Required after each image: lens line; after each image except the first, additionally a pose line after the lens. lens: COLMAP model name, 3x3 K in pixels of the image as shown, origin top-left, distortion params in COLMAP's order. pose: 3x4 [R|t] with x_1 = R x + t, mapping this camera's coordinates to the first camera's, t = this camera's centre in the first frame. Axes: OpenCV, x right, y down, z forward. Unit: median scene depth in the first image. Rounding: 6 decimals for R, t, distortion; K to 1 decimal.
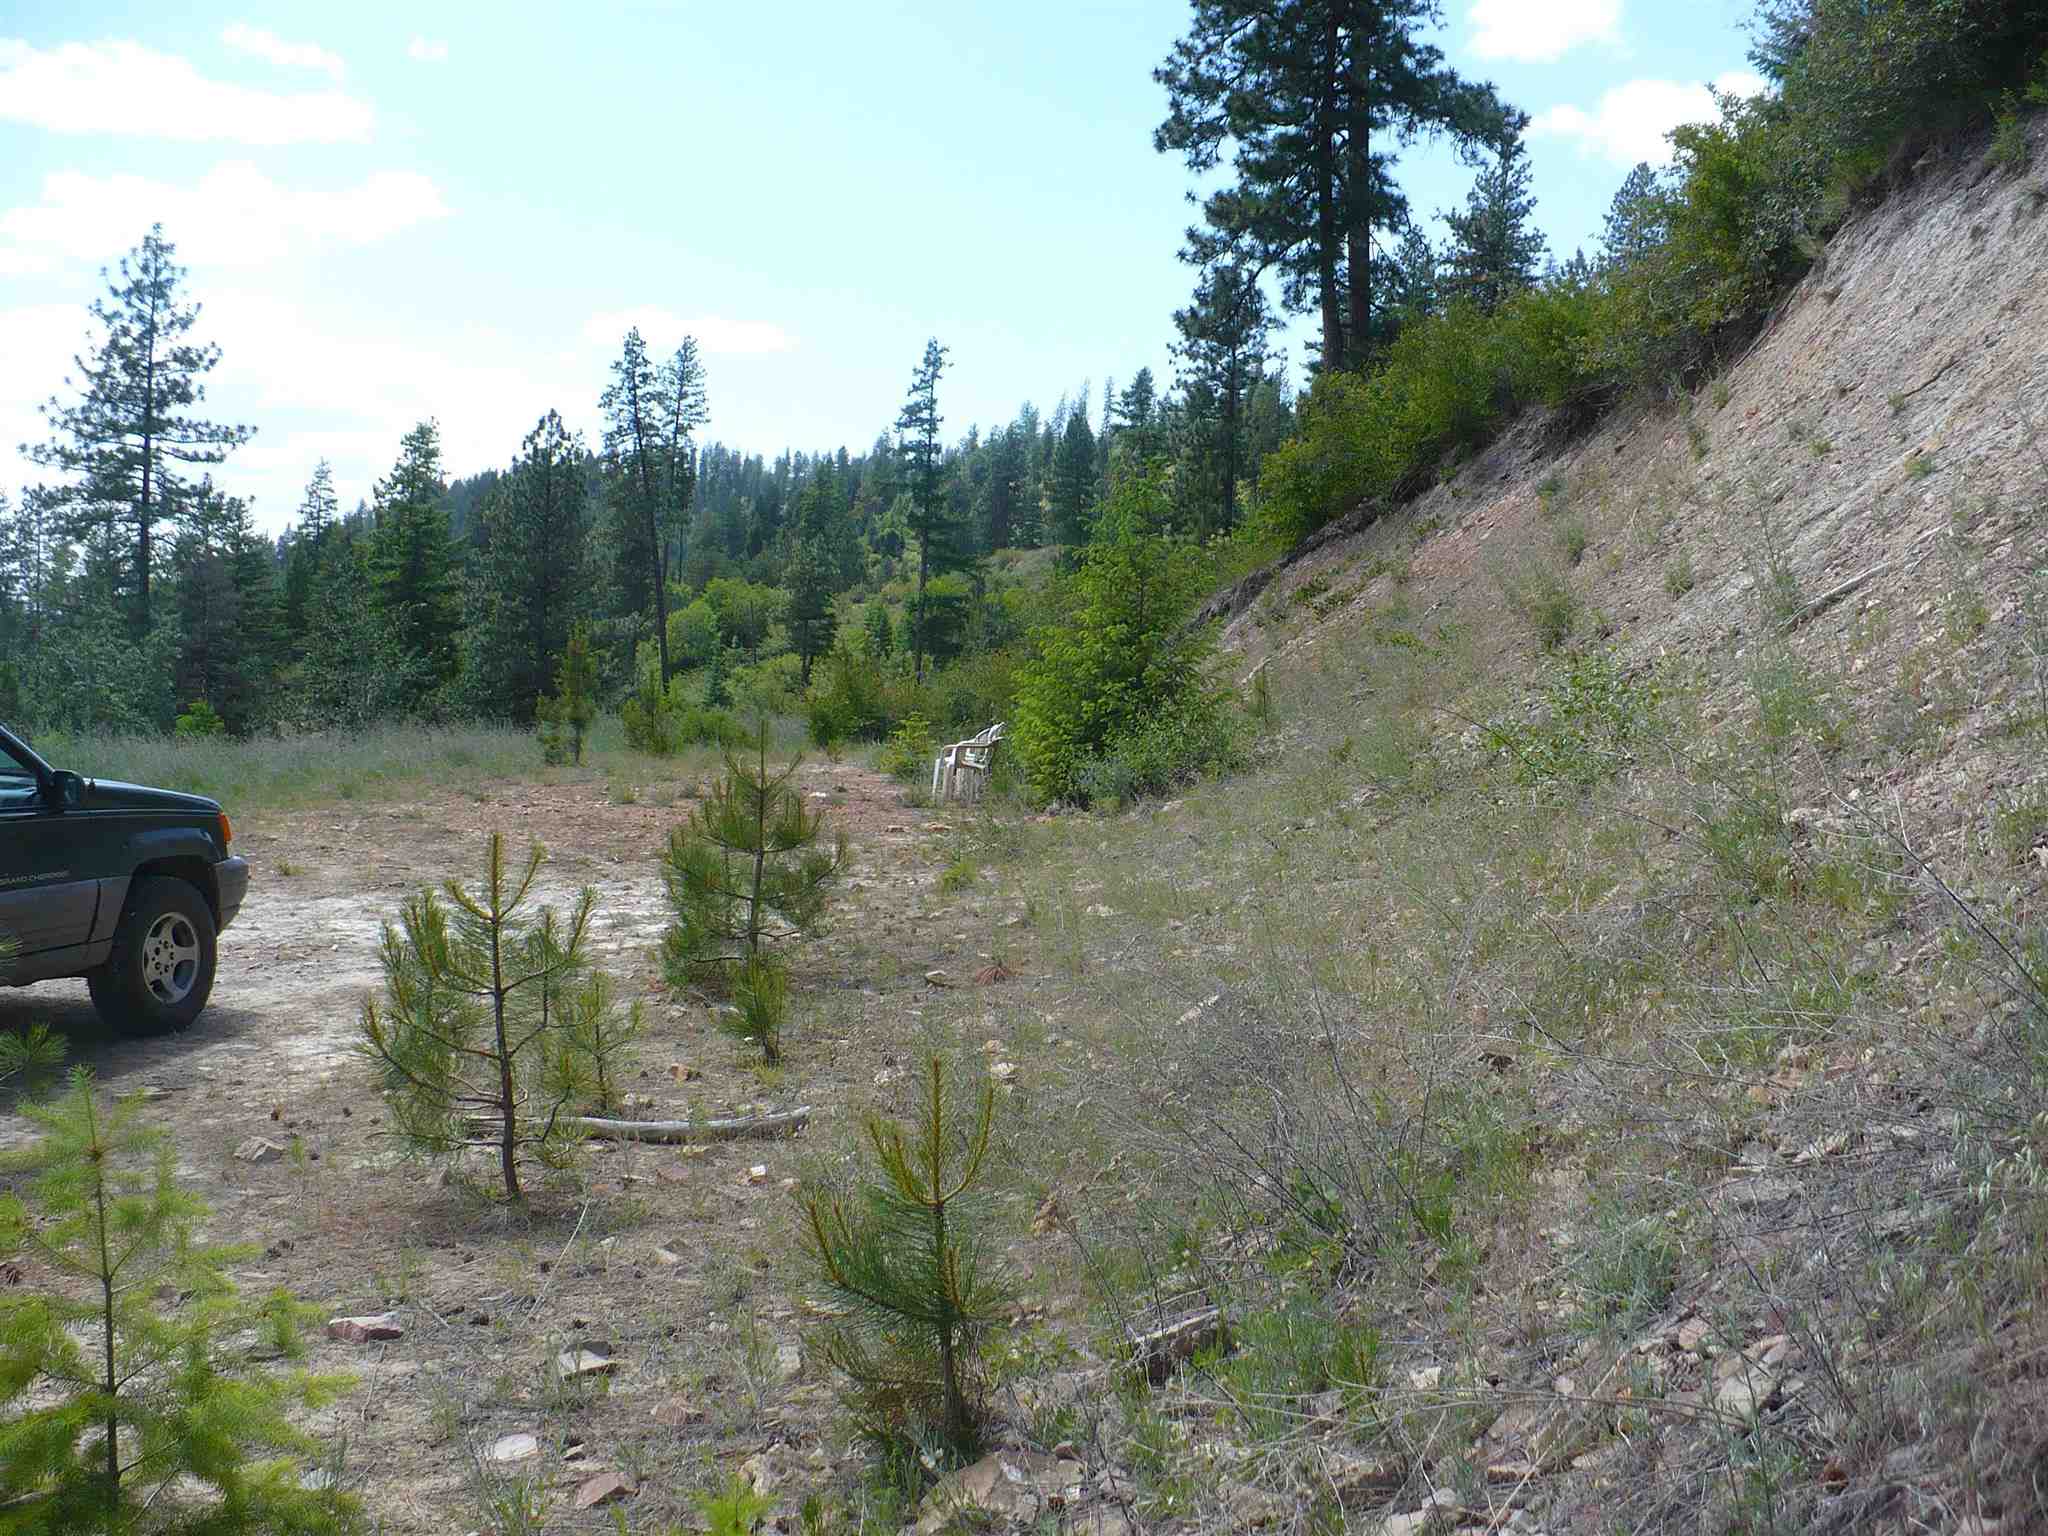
lens RADIAL K [[2341.2, 0, 1027.4], [0, 2341.2, 767.3], [0, 0, 1]] dist [-0.199618, 0.000000]
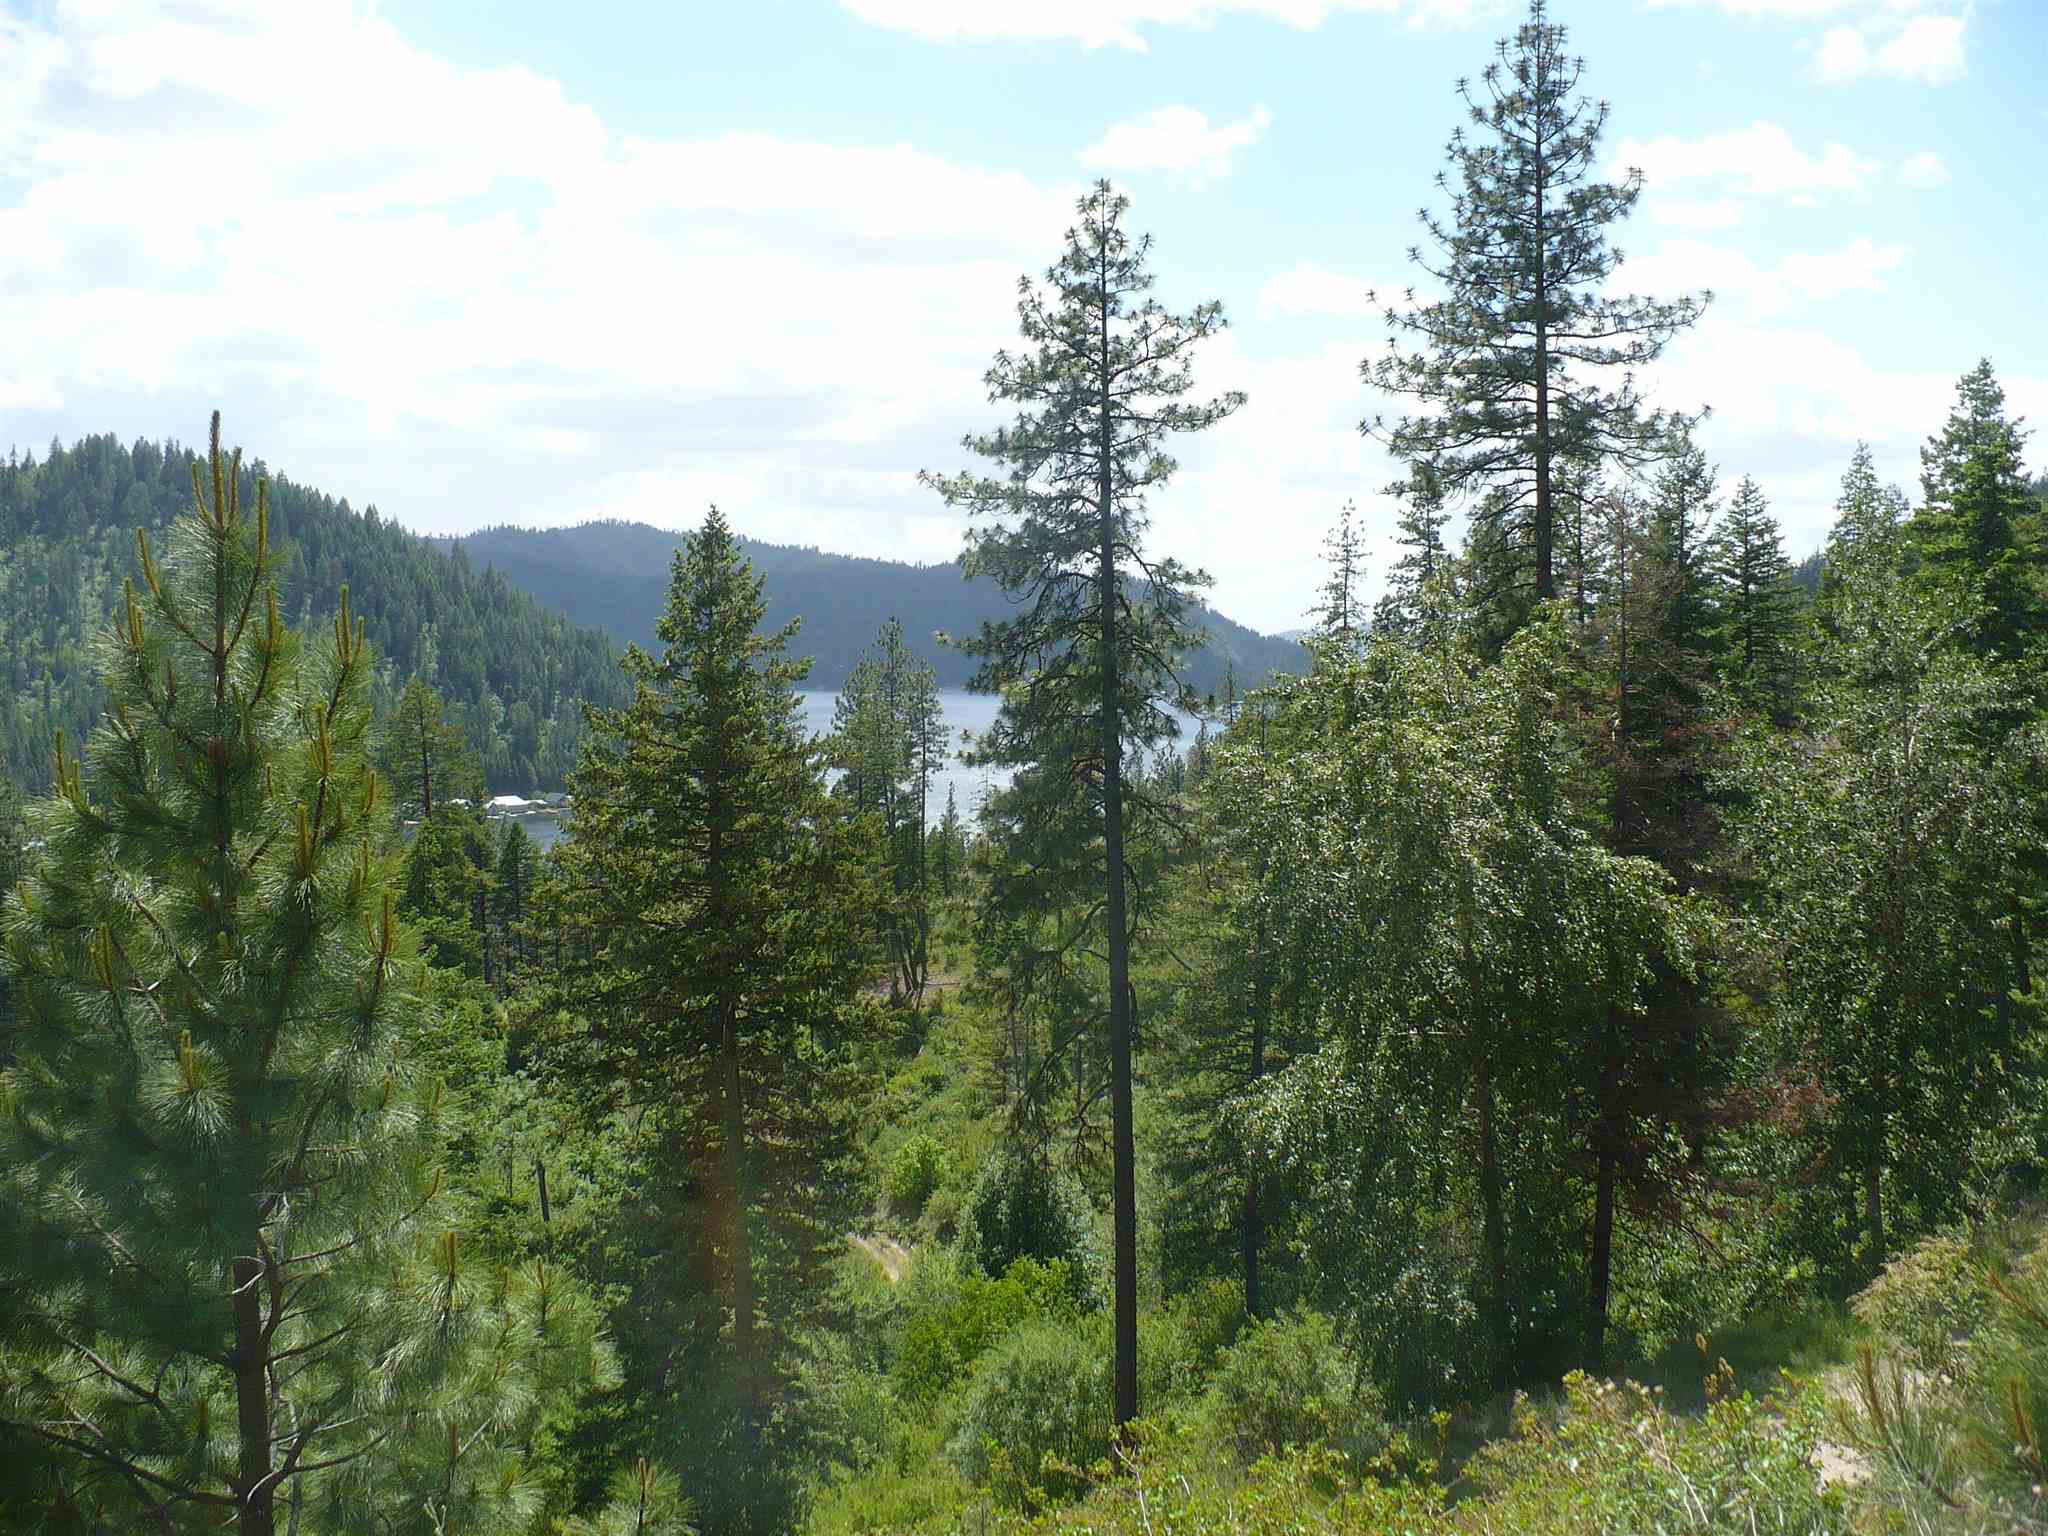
lens RADIAL K [[2341.2, 0, 1030.6], [0, 2341.2, 790.5], [0, 0, 1]] dist [-0.199618, 0.000000]
pose [[0.790471, 0.001683, -0.612498, -0.104770], [-0.003398, 0.999993, -0.001637, -0.014913], [0.612490, 0.003375, 0.790471, 0.397887]]
